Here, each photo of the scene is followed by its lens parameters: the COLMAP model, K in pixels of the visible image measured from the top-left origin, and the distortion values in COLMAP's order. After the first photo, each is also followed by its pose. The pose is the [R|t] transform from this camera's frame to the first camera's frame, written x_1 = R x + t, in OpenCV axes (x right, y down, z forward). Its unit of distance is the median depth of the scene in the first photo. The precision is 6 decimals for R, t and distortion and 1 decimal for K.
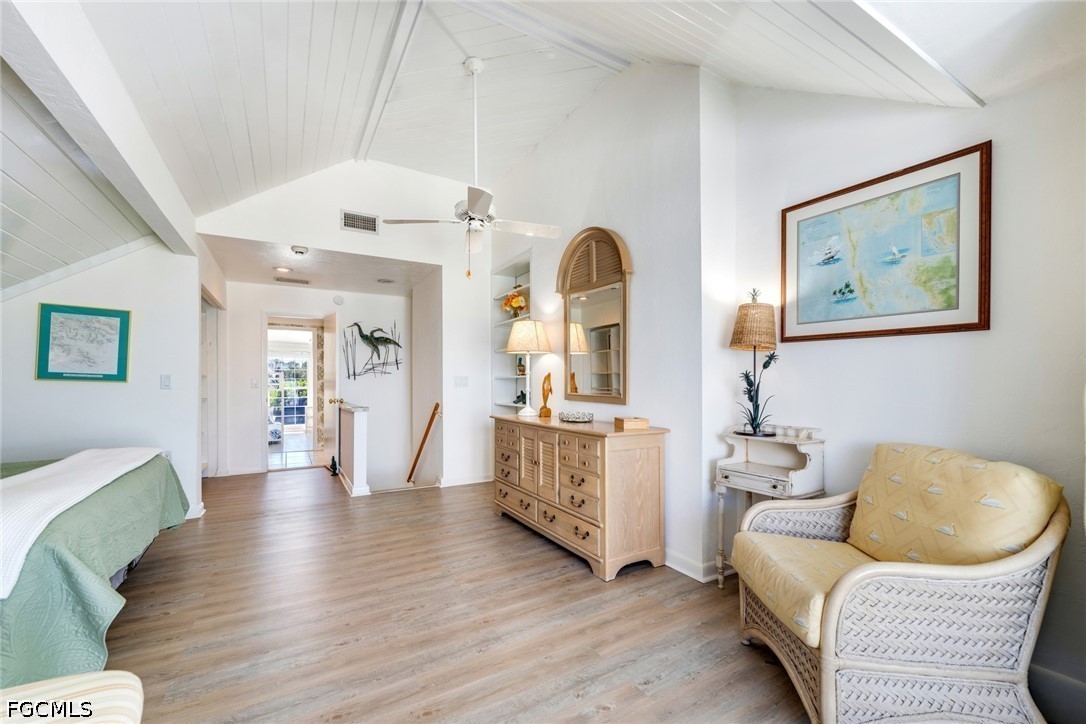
lens RADIAL K [[447.0, 0, 552.2], [0, 447.0, 382.0], [0, 0, 1]] dist [0.000592, 0.000065]
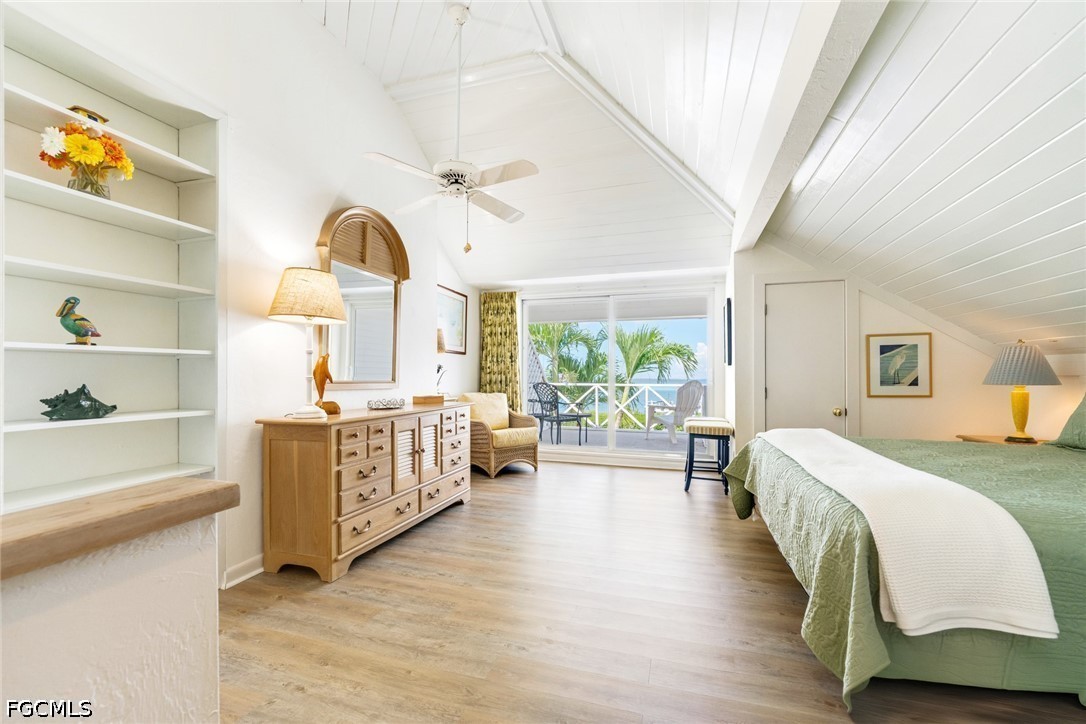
lens RADIAL K [[440.5, 0, 548.0], [0, 440.5, 364.6], [0, 0, 1]] dist [0.001736, 0.000134]
pose [[-0.670190, 0.020307, 0.741912, -0.857559], [0.002416, 0.999680, -0.025180, 0.017069], [-0.742186, -0.015083, -0.670024, 1.320197]]
